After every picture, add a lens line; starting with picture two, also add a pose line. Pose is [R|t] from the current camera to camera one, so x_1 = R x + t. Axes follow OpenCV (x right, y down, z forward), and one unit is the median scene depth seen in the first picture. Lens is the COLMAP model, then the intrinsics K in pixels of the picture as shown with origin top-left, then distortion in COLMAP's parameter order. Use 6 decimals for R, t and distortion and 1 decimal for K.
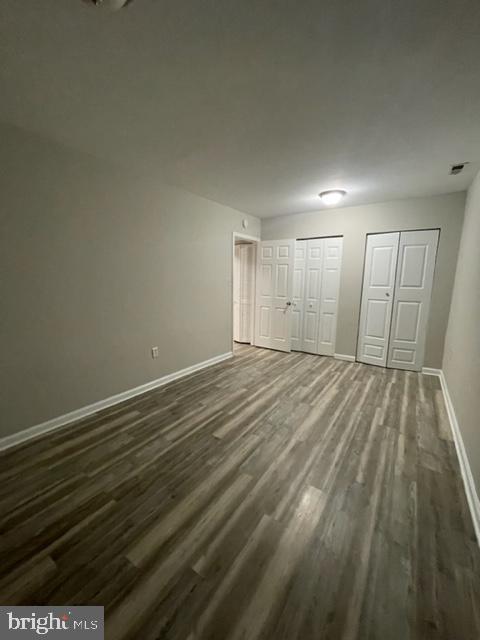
lens RADIAL K [[255.4, 0, 240.0], [0, 255.4, 320.0], [0, 0, 1]] dist [-0.001030, 0.000238]
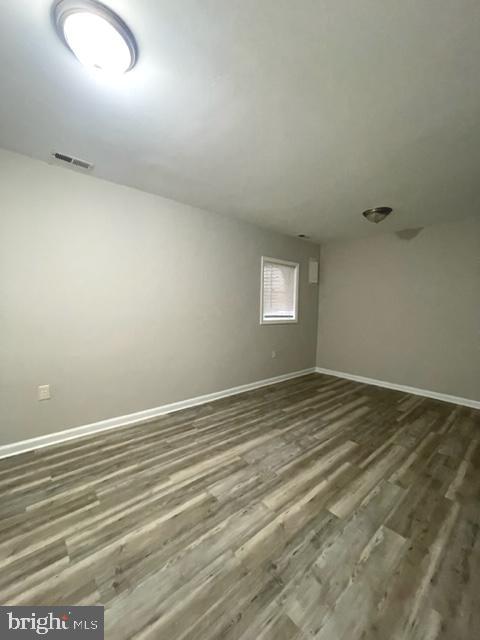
lens RADIAL K [[255.4, 0, 240.0], [0, 255.4, 320.0], [0, 0, 1]] dist [-0.001030, 0.000238]
pose [[-0.965708, -0.034247, 0.257363, 0.094502], [0.020732, 0.977925, 0.207924, -0.242099], [-0.258803, 0.206129, -0.943680, 1.677841]]
